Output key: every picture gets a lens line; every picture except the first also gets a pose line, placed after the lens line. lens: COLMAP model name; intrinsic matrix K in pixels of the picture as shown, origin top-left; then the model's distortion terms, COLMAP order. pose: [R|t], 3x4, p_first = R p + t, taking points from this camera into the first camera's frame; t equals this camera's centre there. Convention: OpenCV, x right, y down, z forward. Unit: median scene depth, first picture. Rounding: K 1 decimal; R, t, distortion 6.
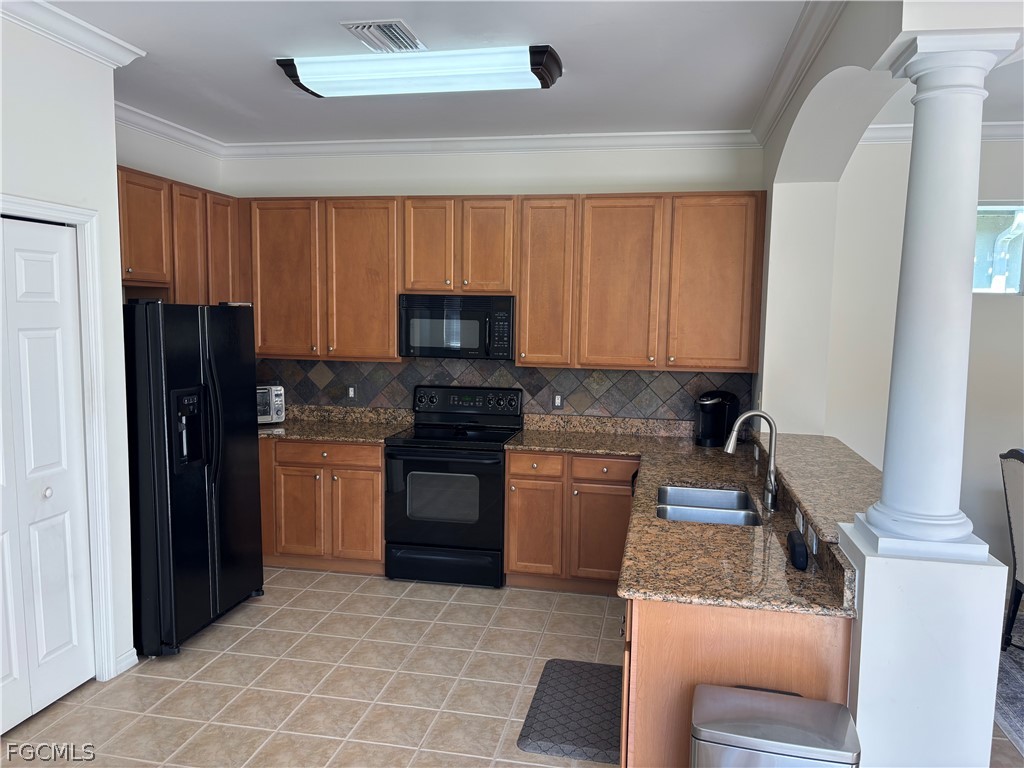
lens RADIAL K [[777.2, 0, 513.0], [0, 777.2, 390.1], [0, 0, 1]] dist [0.041773, -0.056794]
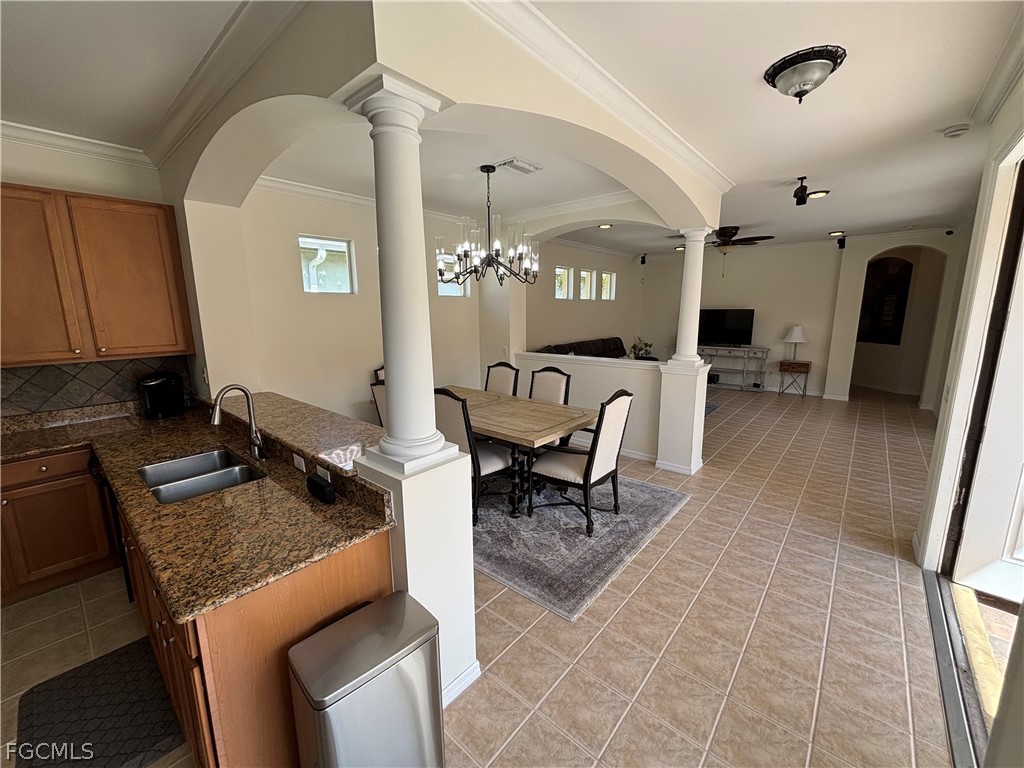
lens RADIAL K [[411.9, 0, 510.2], [0, 411.9, 383.5], [0, 0, 1]] dist [0.005153, -0.001455]
pose [[0.498855, -0.177097, 0.848398, -0.013332], [0.106751, 0.984002, 0.142634, -0.015778], [-0.860086, 0.019414, 0.509780, 0.214771]]
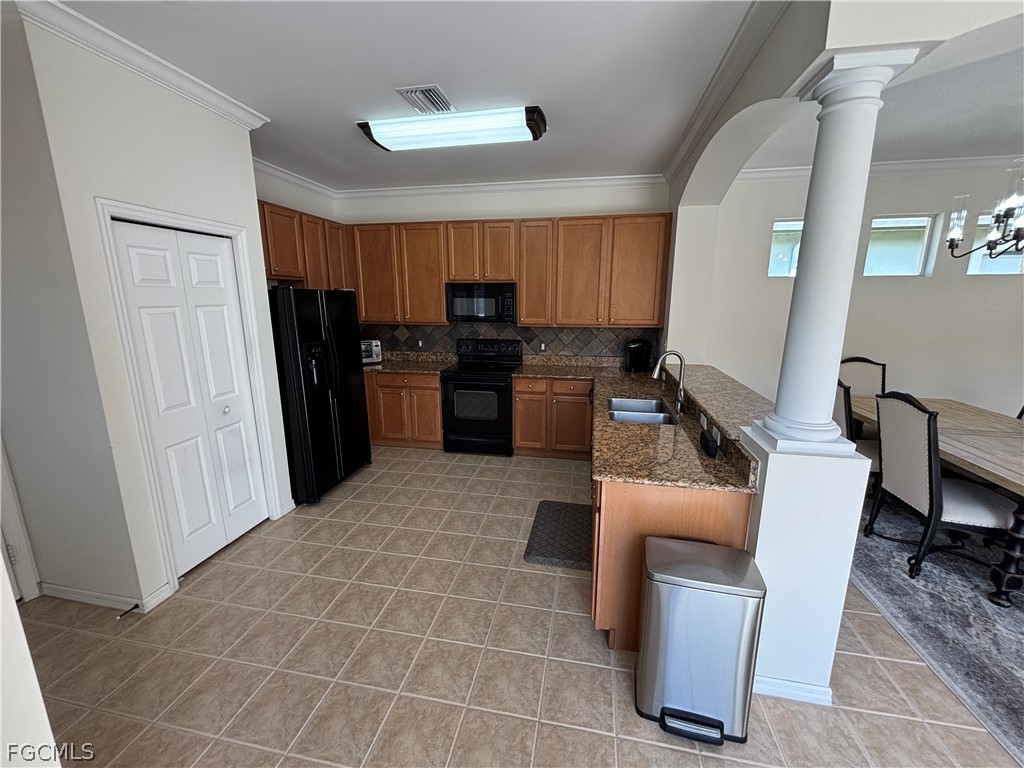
lens RADIAL K [[411.9, 0, 514.5], [0, 411.9, 383.8], [0, 0, 1]] dist [0.005153, -0.001455]
pose [[0.999872, -0.015986, -0.000364, -0.005128], [0.015937, 0.994430, 0.104186, 0.000118], [-0.001303, -0.104178, 0.994558, 0.120327]]
